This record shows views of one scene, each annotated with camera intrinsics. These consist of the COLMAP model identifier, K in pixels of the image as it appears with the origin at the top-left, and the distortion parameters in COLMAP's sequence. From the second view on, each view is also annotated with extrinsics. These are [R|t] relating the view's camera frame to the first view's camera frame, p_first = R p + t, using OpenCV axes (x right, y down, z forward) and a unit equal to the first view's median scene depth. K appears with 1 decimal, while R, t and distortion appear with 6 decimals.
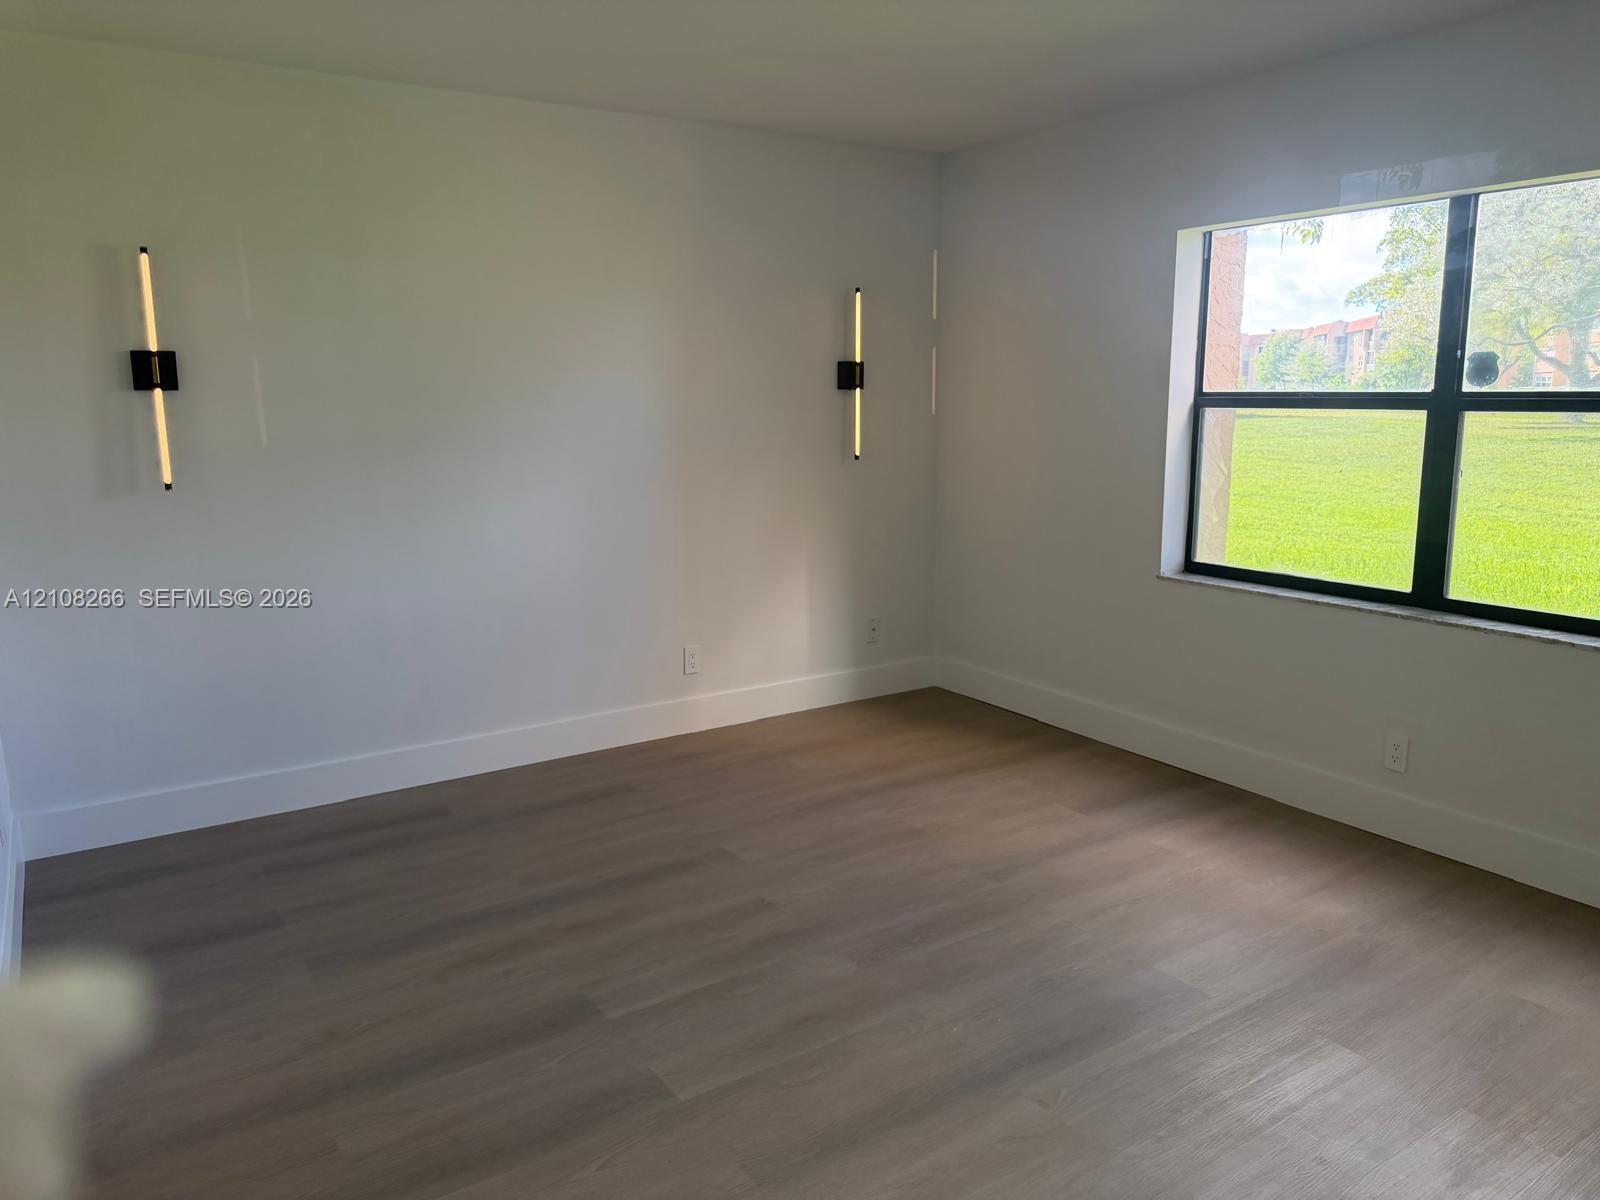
lens RADIAL K [[1167.9, 0, 800.0], [0, 1167.9, 600.0], [0, 0, 1]] dist [0.091660, -0.067381]
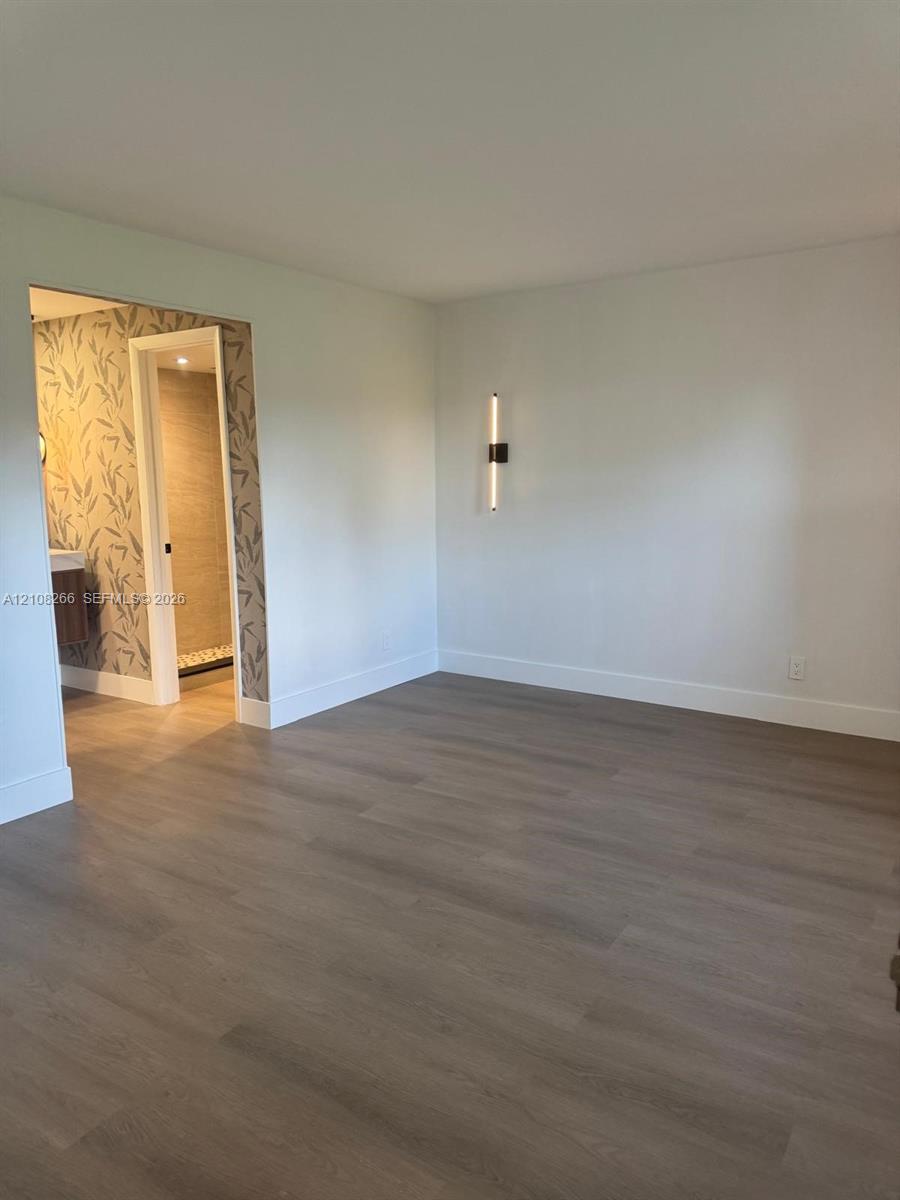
lens RADIAL K [[875.9, 0, 443.2], [0, 875.9, 597.8], [0, 0, 1]] dist [0.091660, -0.067381]
pose [[0.362128, 0.142113, -0.921231, 0.863081], [-0.164305, 0.982567, 0.086988, -0.061294], [0.917533, 0.119862, 0.379165, 0.357183]]
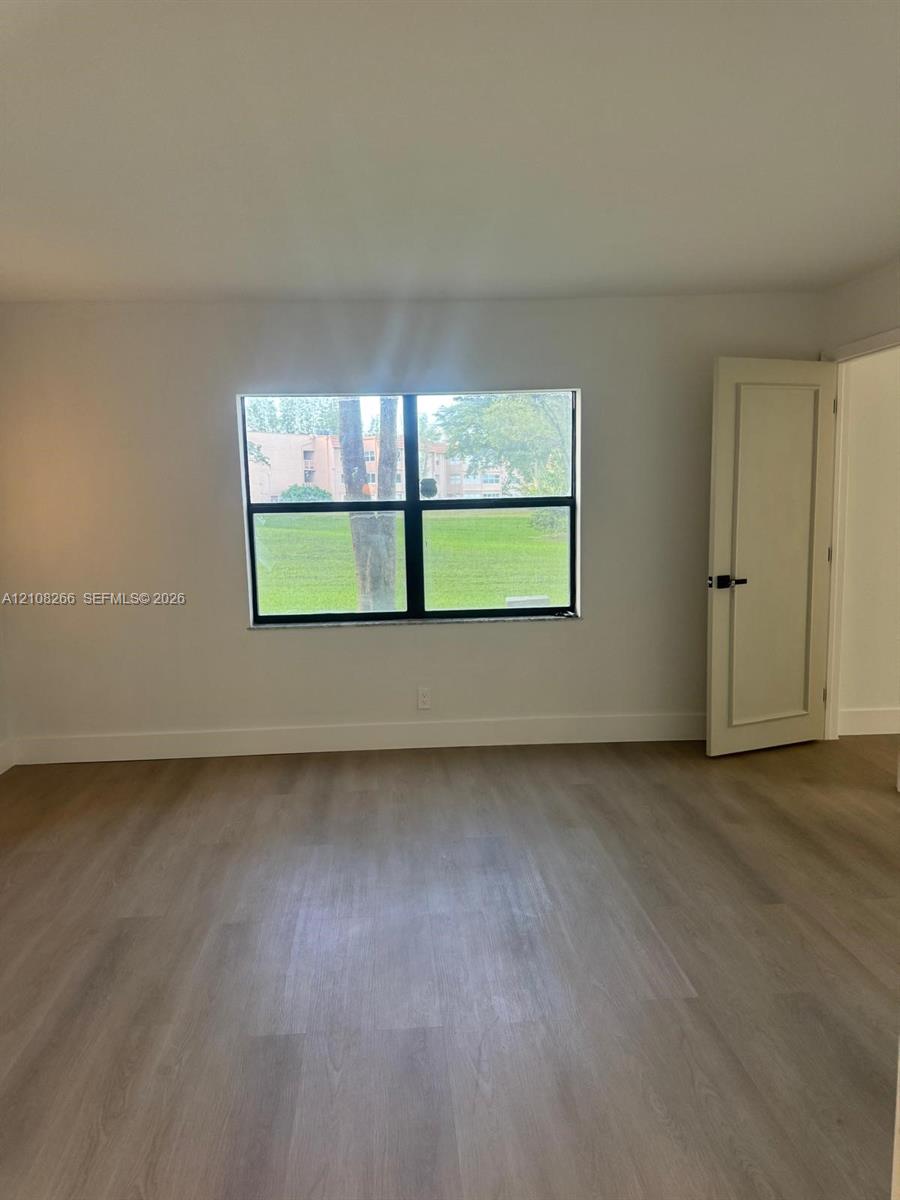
lens RADIAL K [[875.9, 0, 443.2], [0, 875.9, 597.8], [0, 0, 1]] dist [0.091660, -0.067381]
pose [[0.502324, -0.113519, 0.857195, -0.609590], [0.173659, 0.984391, 0.028598, -0.056561], [-0.847062, 0.134494, 0.514197, 0.280674]]
